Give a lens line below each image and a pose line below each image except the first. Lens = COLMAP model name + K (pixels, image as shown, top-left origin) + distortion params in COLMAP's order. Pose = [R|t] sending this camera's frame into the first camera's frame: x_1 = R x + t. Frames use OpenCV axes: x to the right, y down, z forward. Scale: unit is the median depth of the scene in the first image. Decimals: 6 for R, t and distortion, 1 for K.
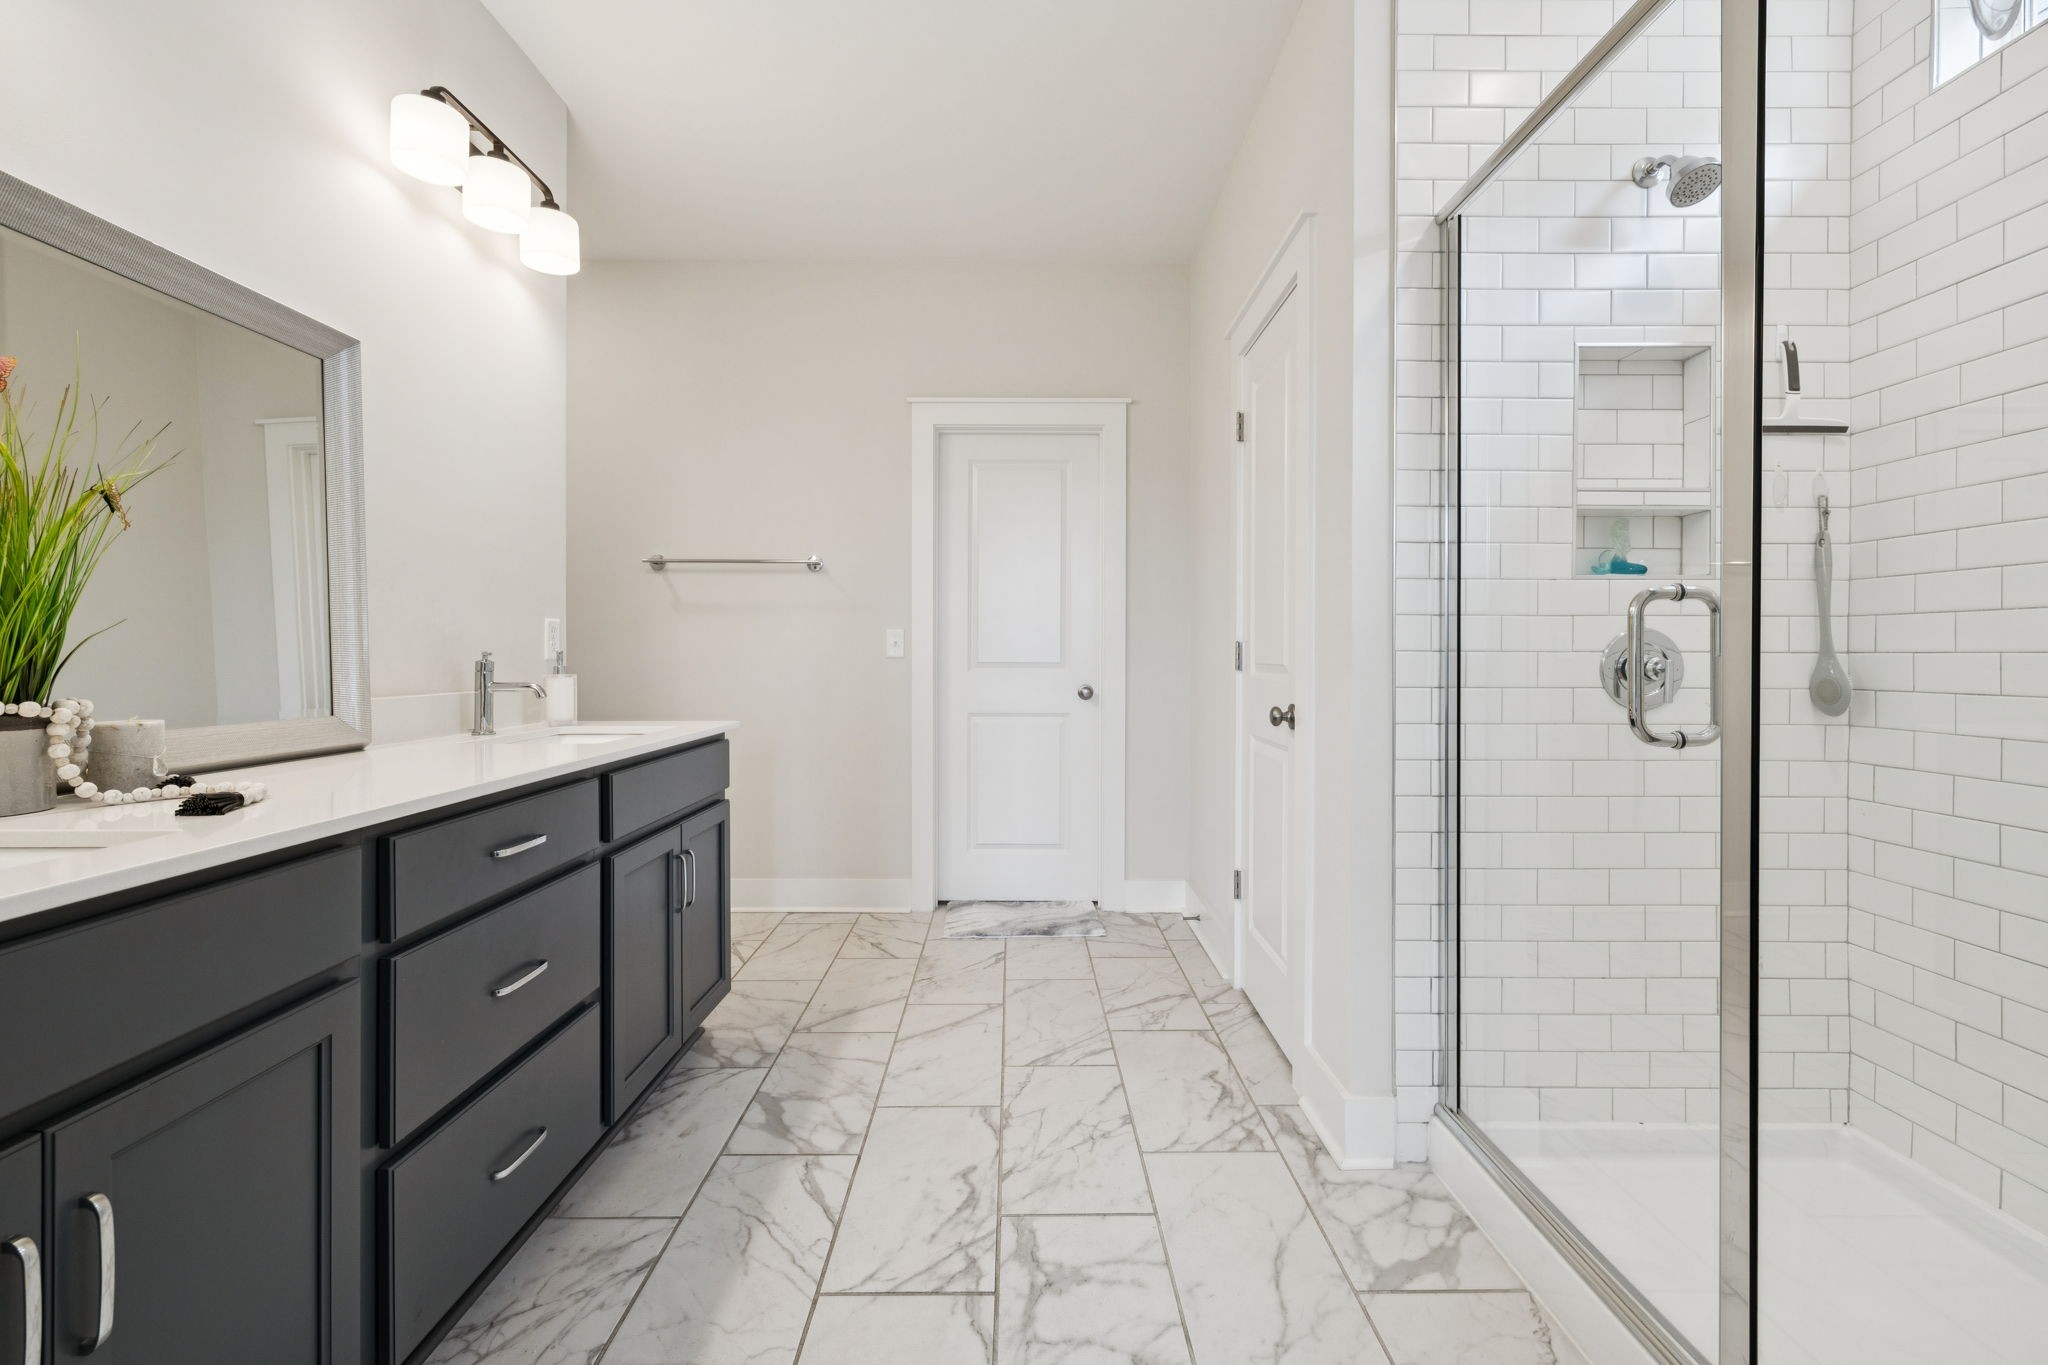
lens RADIAL K [[864.5, 0, 1022.7], [0, 864.5, 664.8], [0, 0, 1]] dist [0.001971, 0.000221]
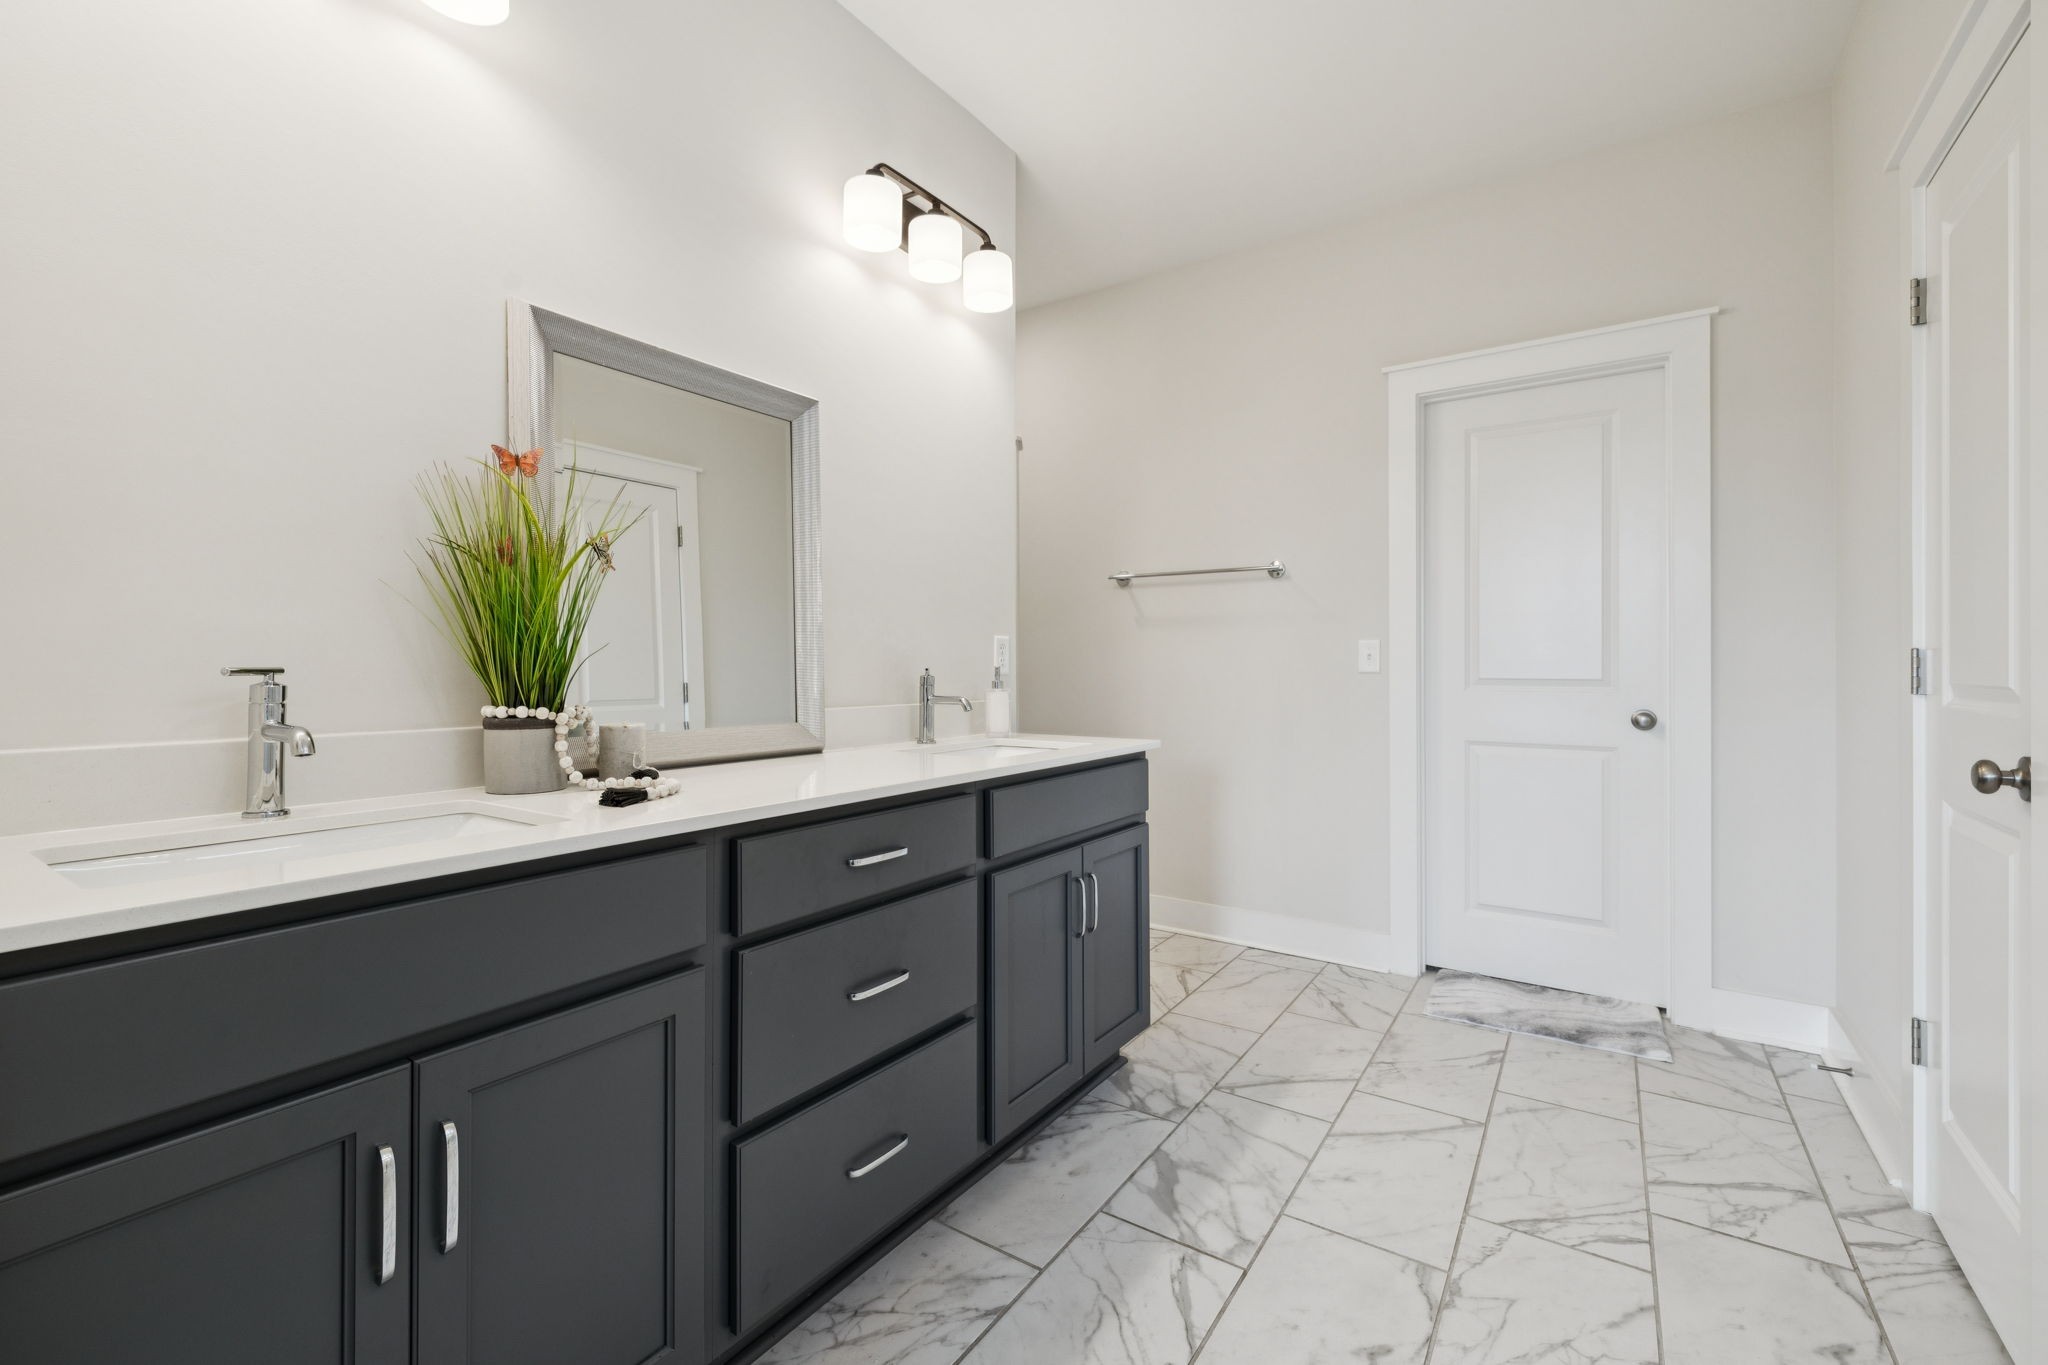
lens RADIAL K [[861.8, 0, 1022.7], [0, 861.8, 667.5], [0, 0, 1]] dist [0.001623, -0.000176]
pose [[0.822931, -0.001517, -0.568139, 0.099213], [-0.005524, 0.999928, -0.010671, -0.003972], [0.568114, 0.011920, 0.822864, 0.172904]]
